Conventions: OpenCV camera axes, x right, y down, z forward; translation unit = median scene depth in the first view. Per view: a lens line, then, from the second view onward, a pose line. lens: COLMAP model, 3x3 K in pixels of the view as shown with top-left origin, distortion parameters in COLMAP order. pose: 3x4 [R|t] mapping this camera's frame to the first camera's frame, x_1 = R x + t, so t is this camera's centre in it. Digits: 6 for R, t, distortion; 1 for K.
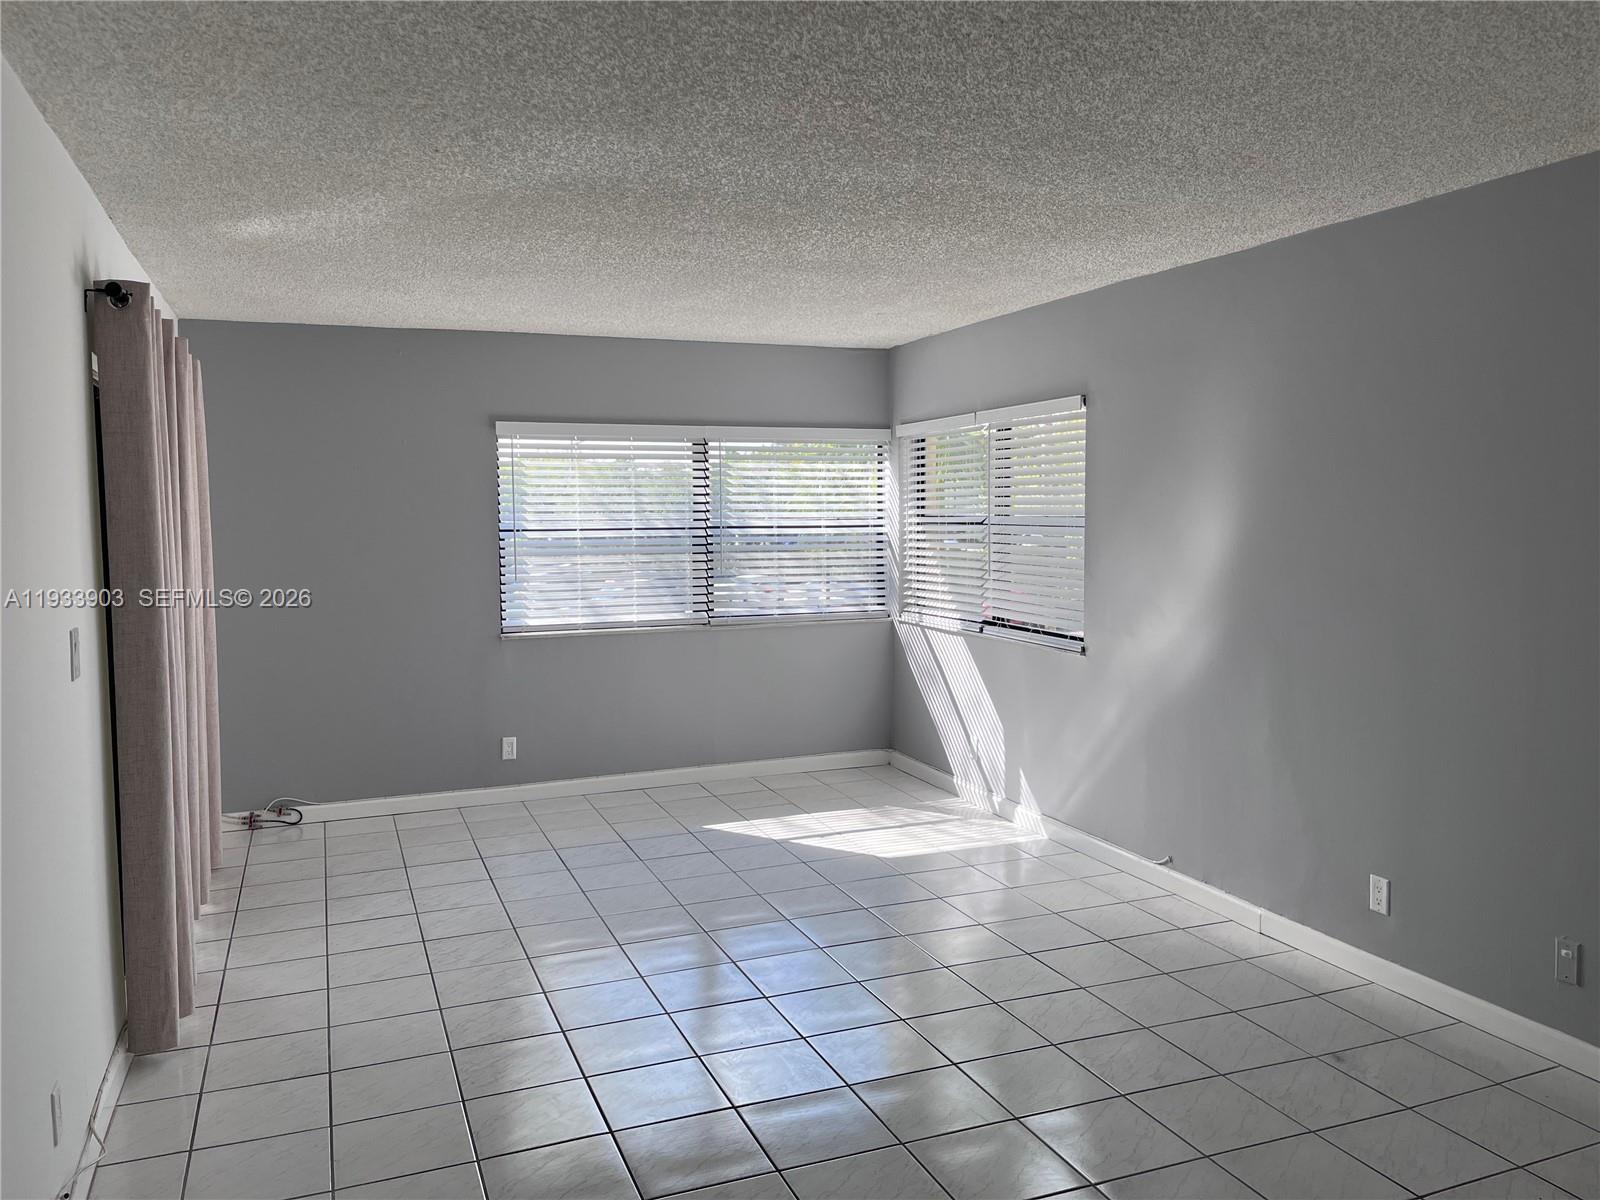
lens RADIAL K [[1195.1, 0, 791.7], [0, 1195.1, 600.8], [0, 0, 1]] dist [0.065828, -0.095001]
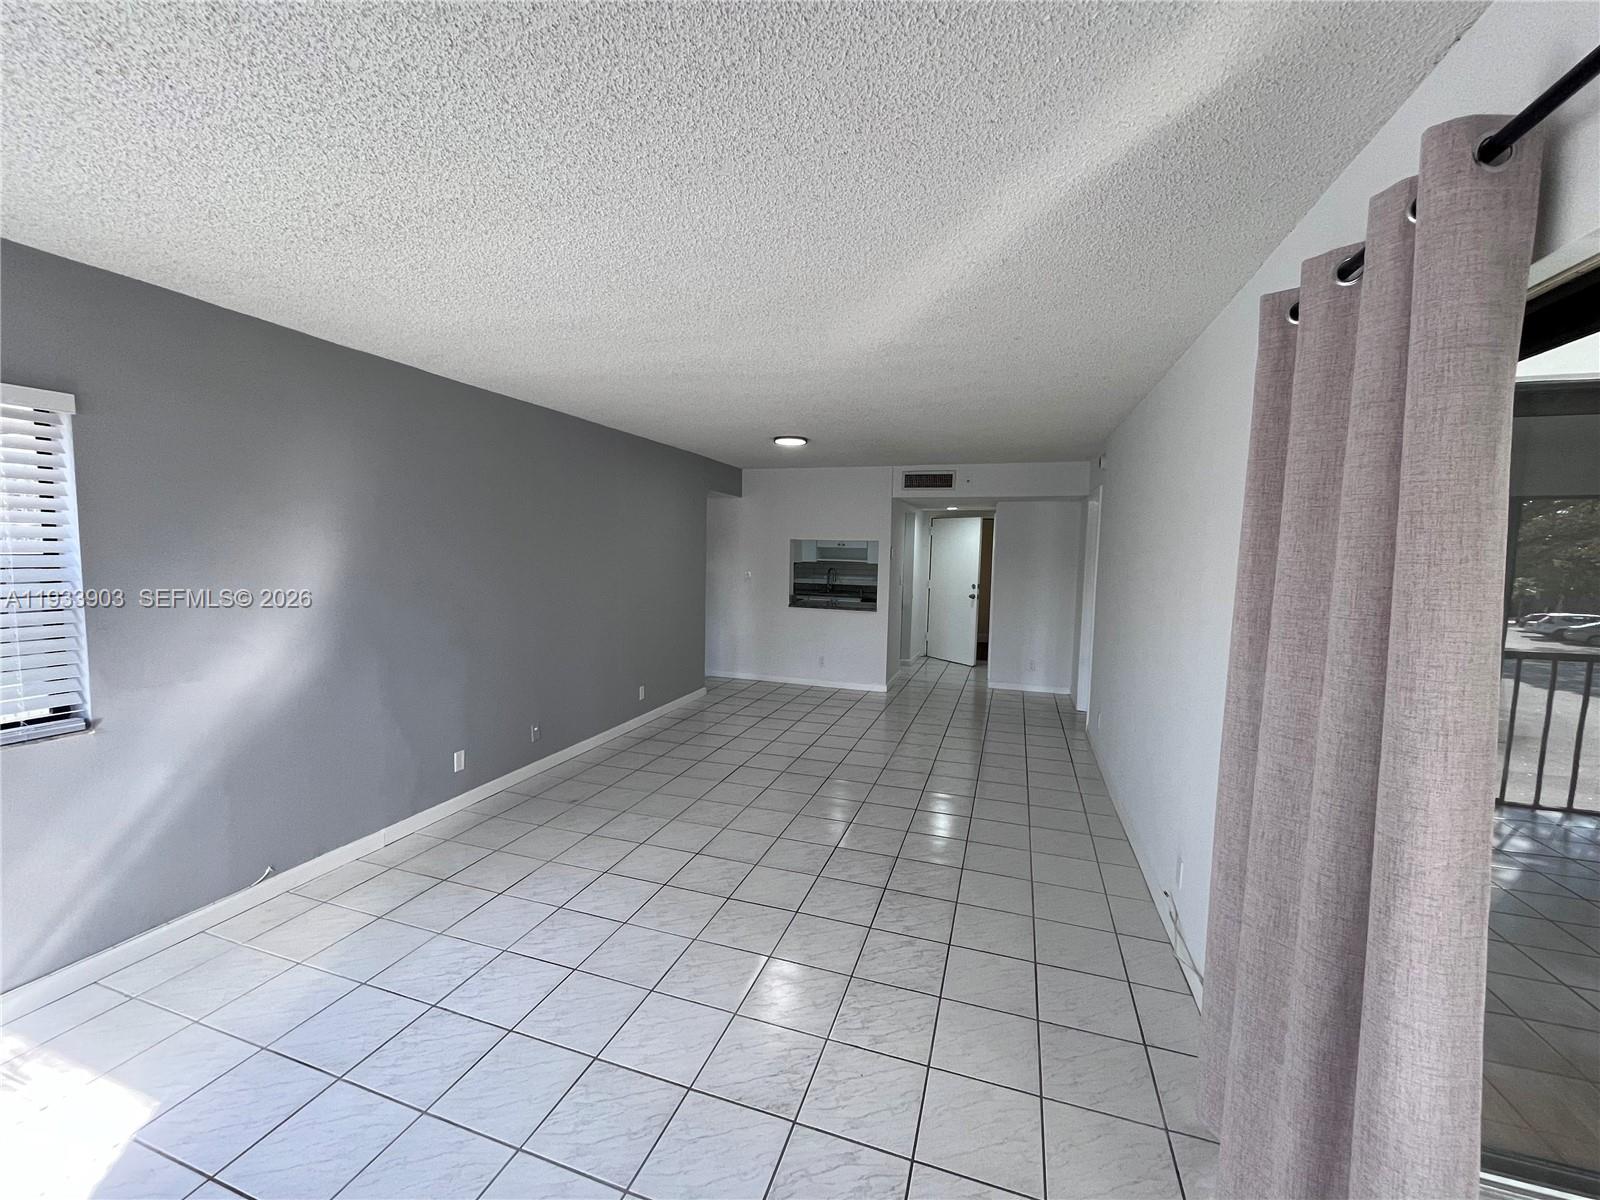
lens RADIAL K [[647.5, 0, 800.0], [0, 647.5, 600.0], [0, 0, 1]] dist [-0.000926, -0.000461]
pose [[-0.767799, -0.065471, 0.637337, -0.404086], [0.028168, 0.990354, 0.135669, -0.090355], [-0.640072, 0.122119, -0.758548, 1.091081]]
